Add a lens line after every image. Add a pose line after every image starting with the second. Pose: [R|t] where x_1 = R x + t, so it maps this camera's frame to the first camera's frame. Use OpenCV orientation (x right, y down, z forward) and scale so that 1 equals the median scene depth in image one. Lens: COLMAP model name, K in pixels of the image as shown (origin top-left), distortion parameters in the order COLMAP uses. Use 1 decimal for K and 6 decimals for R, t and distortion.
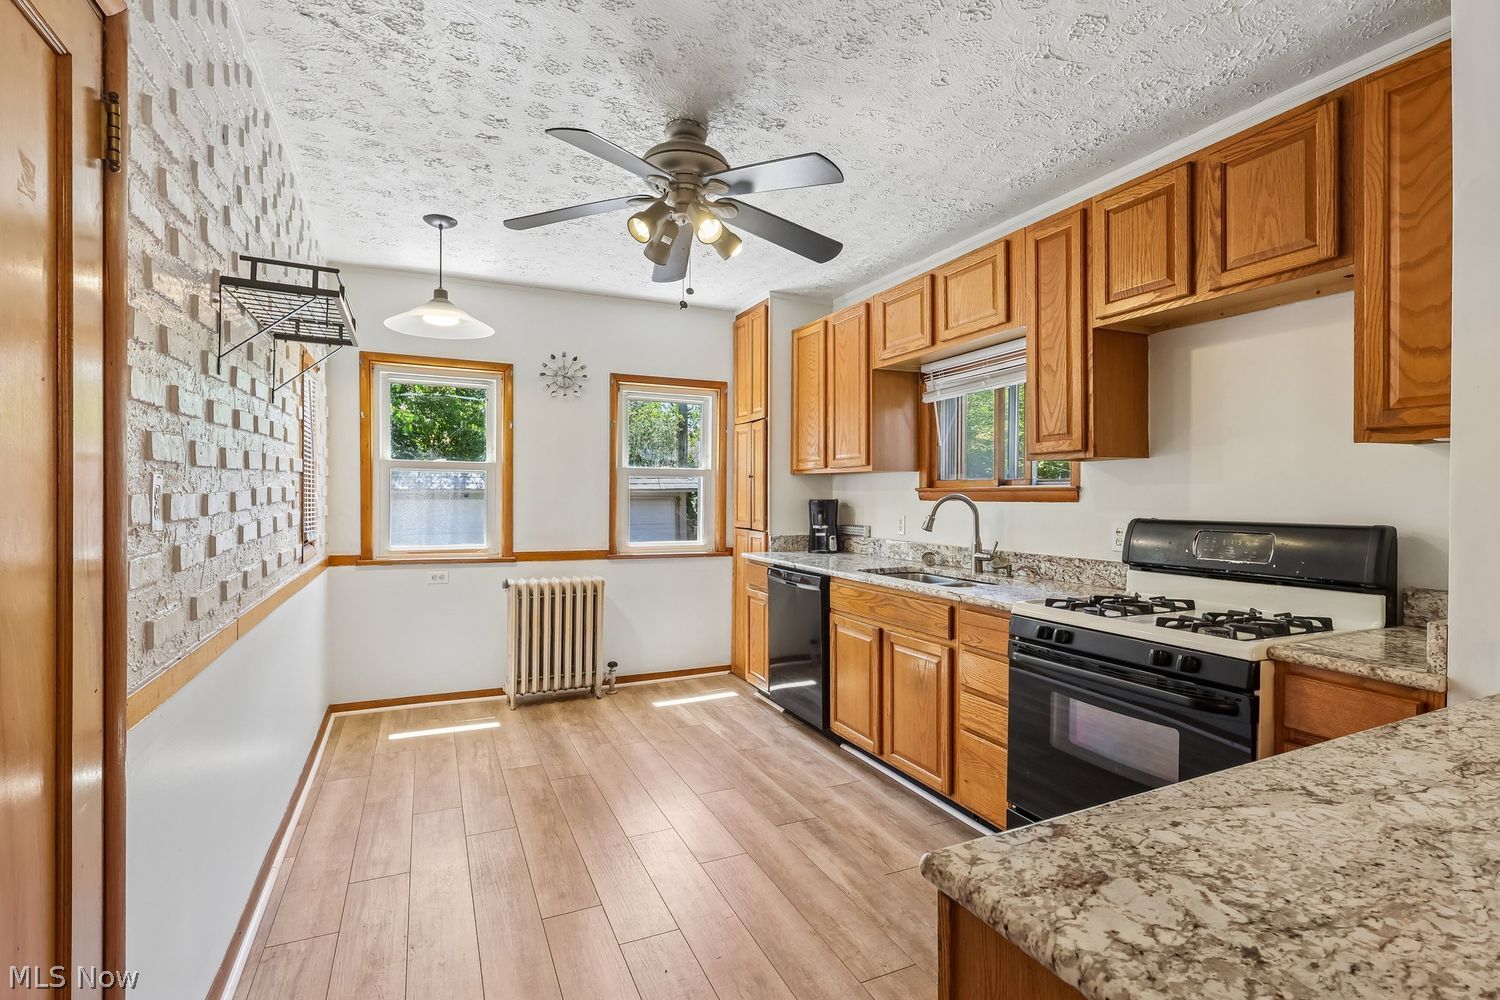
lens RADIAL K [[676.5, 0, 750.0], [0, 676.5, 500.0], [0, 0, 1]] dist [0.000226, 0.000020]
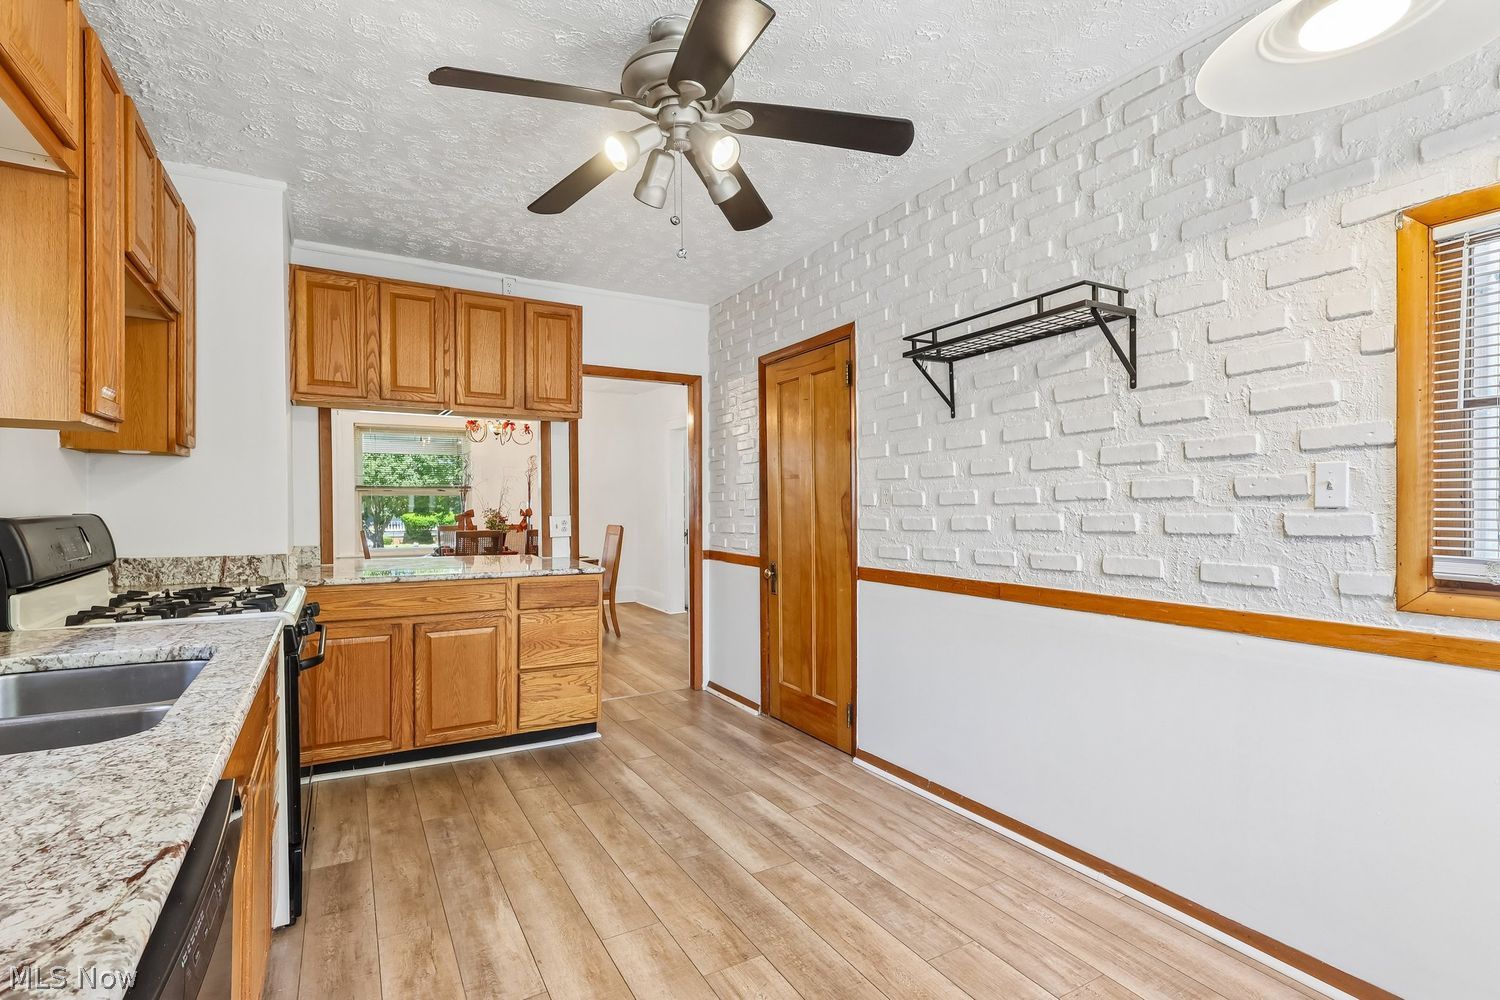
lens RADIAL K [[704.0, 0, 717.7], [0, 704.0, 510.7], [0, 0, 1]] dist [-0.004223, -0.000332]
pose [[-0.999074, -0.001760, -0.042992, -0.087429], [-0.002363, 0.999899, 0.013982, 0.007432], [0.042964, 0.014070, -0.998978, 1.512214]]
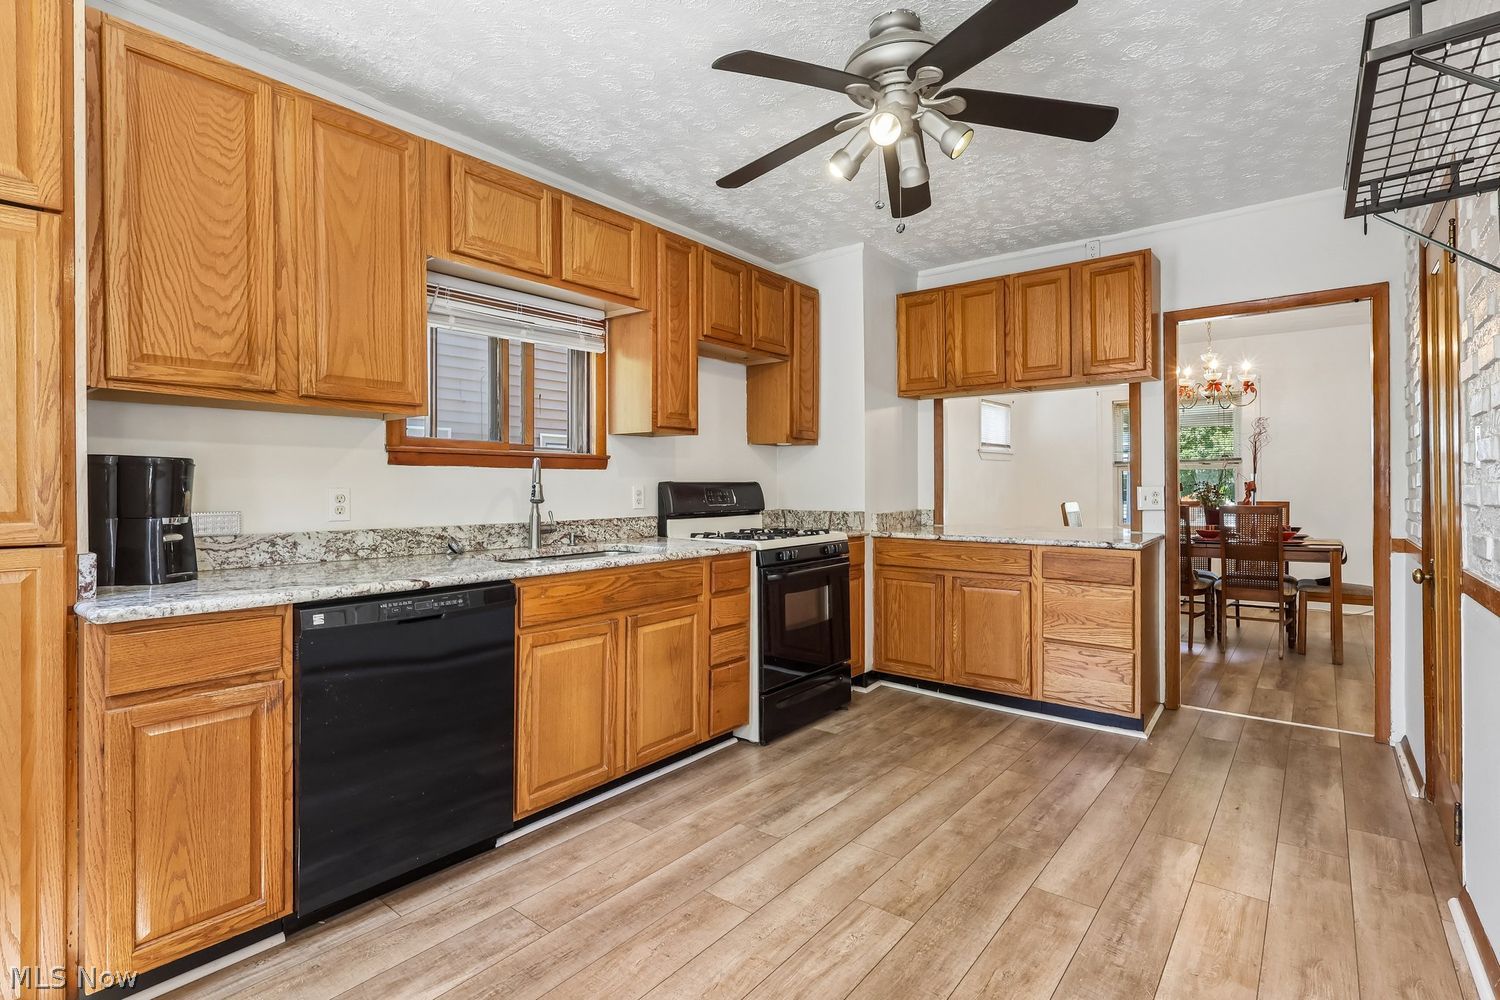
lens RADIAL K [[698.1, 0, 741.2], [0, 698.1, 486.5], [0, 0, 1]] dist [-0.000766, -0.000078]
pose [[-0.416645, -0.000637, 0.909069, -0.670832], [0.007070, 0.999967, 0.003941, 0.028256], [-0.909042, 0.008069, -0.416627, 1.271579]]
